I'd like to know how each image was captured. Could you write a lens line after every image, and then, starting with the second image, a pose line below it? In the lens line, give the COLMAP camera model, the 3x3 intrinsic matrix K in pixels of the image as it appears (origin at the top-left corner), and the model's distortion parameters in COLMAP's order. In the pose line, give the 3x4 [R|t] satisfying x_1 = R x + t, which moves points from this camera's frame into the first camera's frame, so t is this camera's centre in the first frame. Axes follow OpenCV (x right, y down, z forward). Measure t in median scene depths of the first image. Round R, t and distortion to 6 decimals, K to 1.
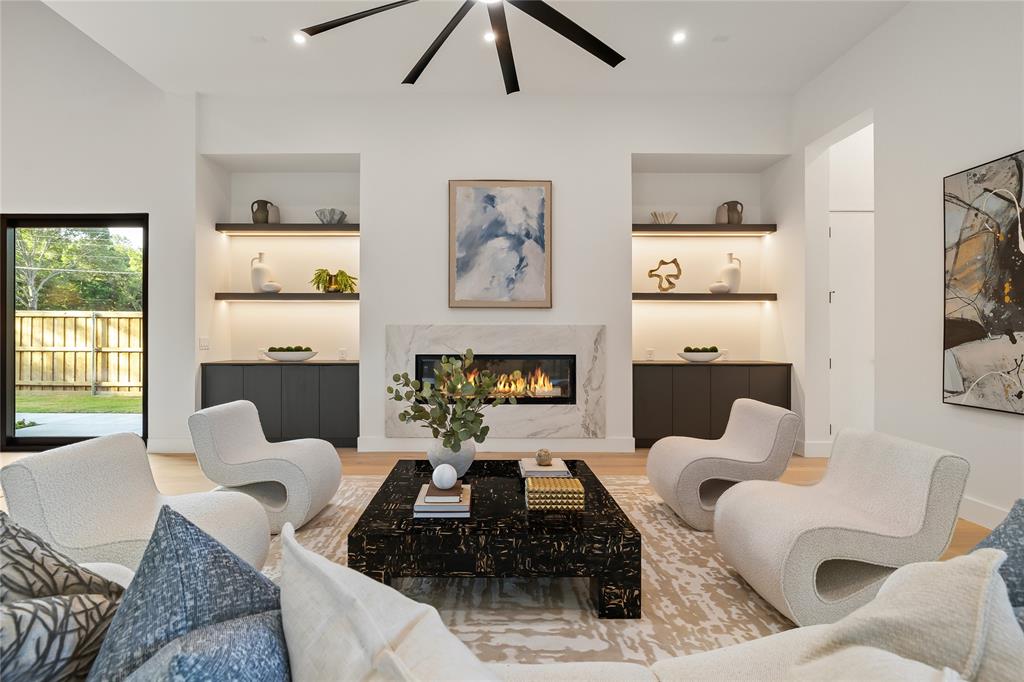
lens RADIAL K [[492.3, 0, 488.5], [0, 492.3, 333.1], [0, 0, 1]] dist [-0.003829, -0.000144]
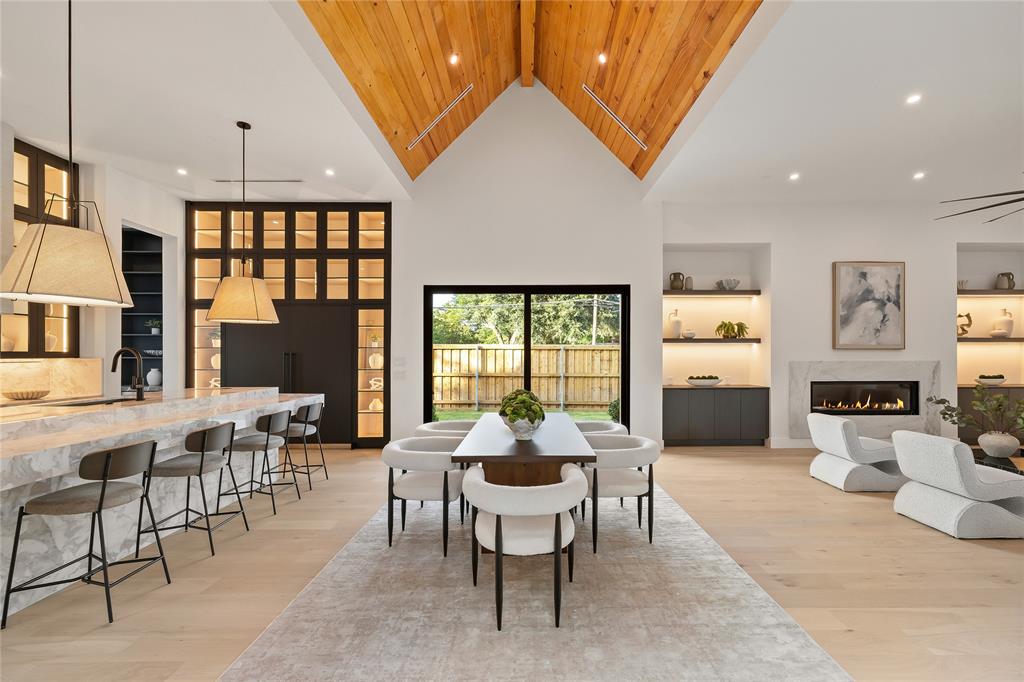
lens RADIAL K [[441.1, 0, 529.8], [0, 441.1, 355.3], [0, 0, 1]] dist [0.001893, 0.000468]
pose [[0.999919, -0.003543, 0.012195, -1.002226], [0.003491, 0.999985, 0.004265, -0.042390], [-0.012210, -0.004222, 0.999917, -0.299121]]
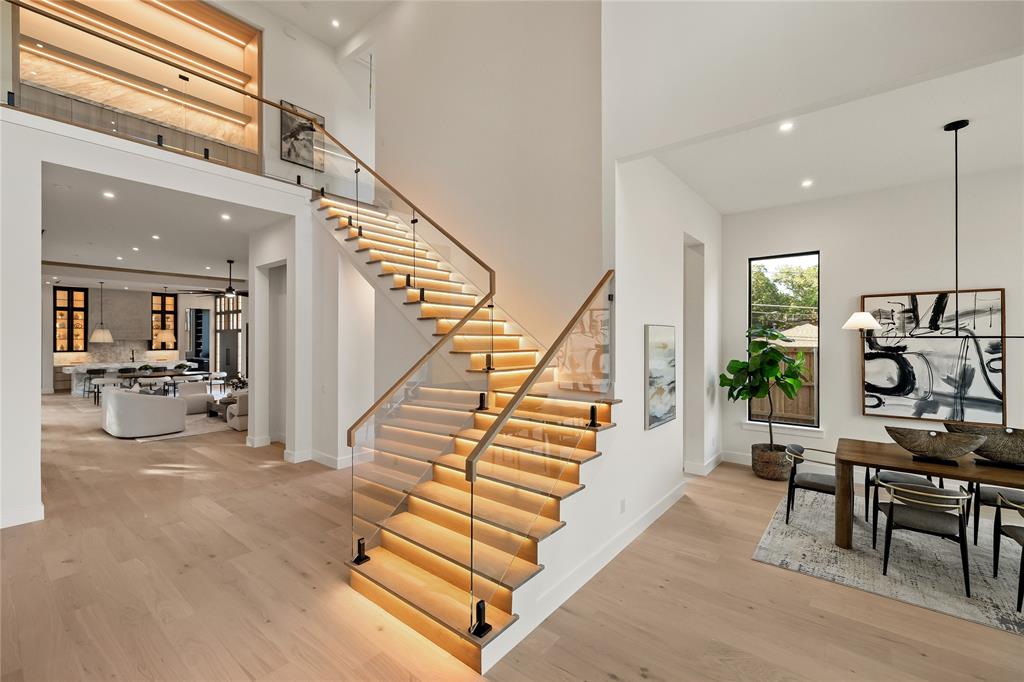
lens RADIAL K [[432.6, 0, 512.2], [0, 432.6, 336.7], [0, 0, 1]] dist [0.000917, 0.000662]
pose [[0.780481, -0.005040, -0.625159, 2.262455], [0.004752, 0.999986, -0.002130, -0.124908], [0.625161, -0.001308, 0.780495, -0.280831]]
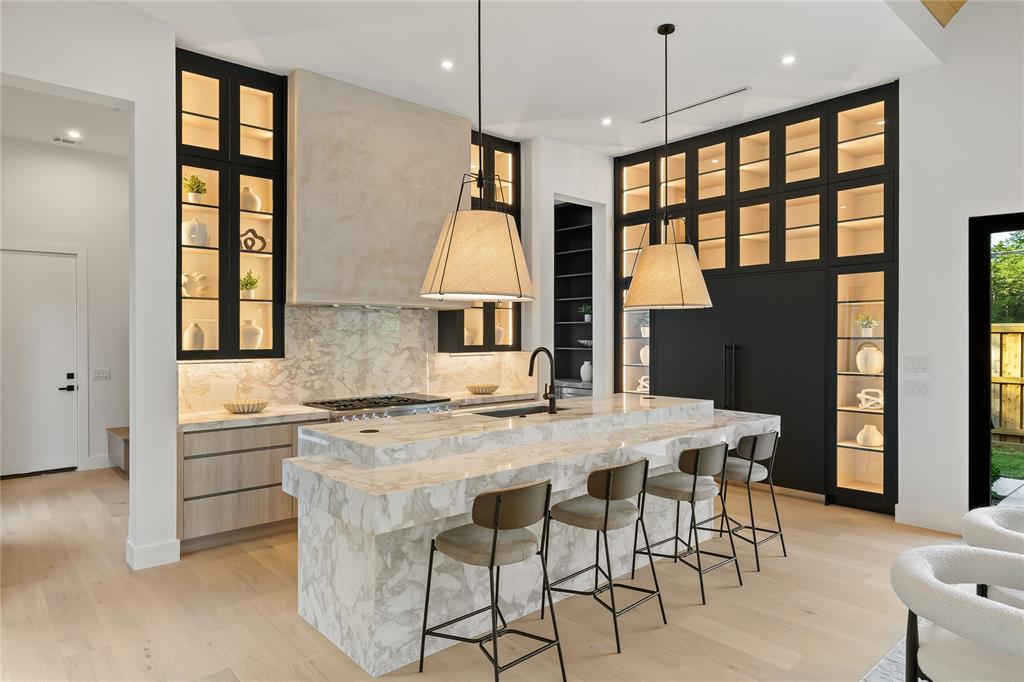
lens RADIAL K [[612.9, 0, 511.4], [0, 612.9, 335.7], [0, 0, 1]] dist [-0.004797, 0.000505]
pose [[0.663172, -0.004980, -0.748451, -1.061510], [0.007083, 0.999975, -0.000378, -0.069039], [0.748434, -0.005051, 0.663190, -0.147756]]
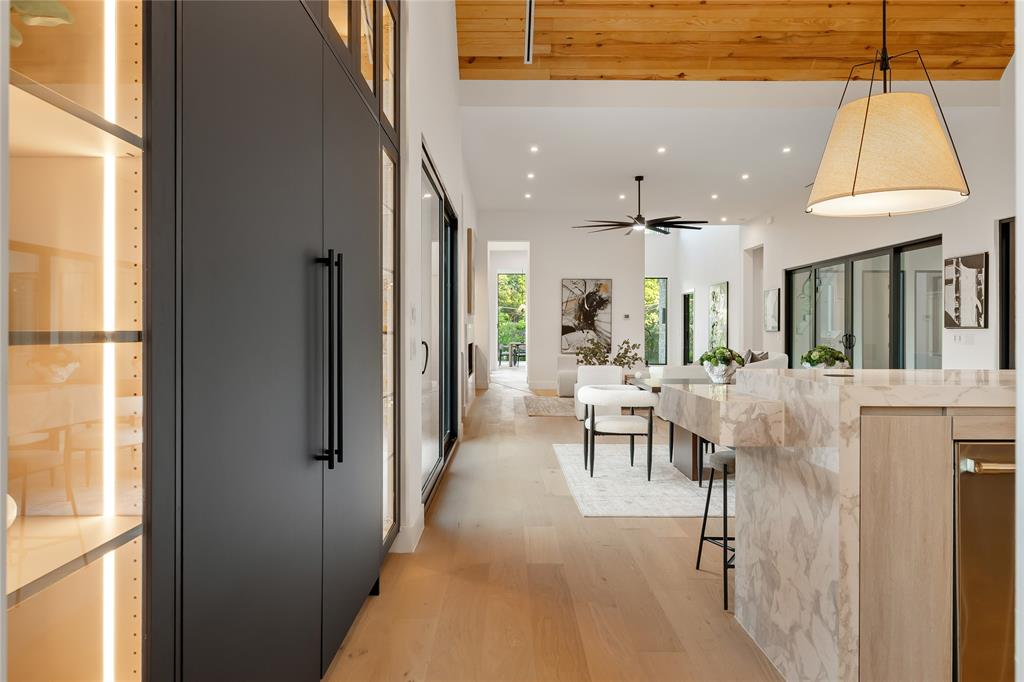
lens RADIAL K [[657.7, 0, 512.6], [0, 657.7, 336.7], [0, 0, 1]] dist [0.004995, -0.002803]
pose [[-0.007295, -0.007021, 0.999949, -2.084807], [-0.005436, 0.999961, 0.006982, 0.009288], [-0.999959, -0.005385, -0.007333, 0.884783]]
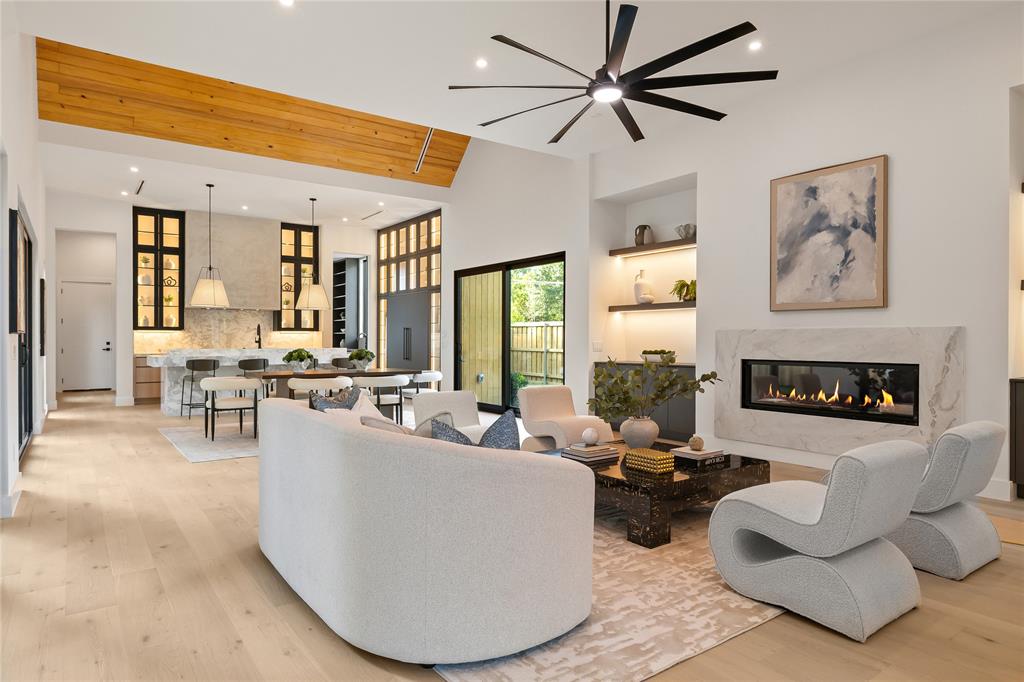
lens RADIAL K [[609.9, 0, 512.0], [0, 609.9, 341.0], [0, 0, 1]] dist [-0.003174, -0.000190]
pose [[0.588001, 0.001006, -0.808860, 0.592798], [0.003537, 0.999986, 0.003815, 0.000075], [0.808853, -0.005104, 0.587989, -0.120615]]
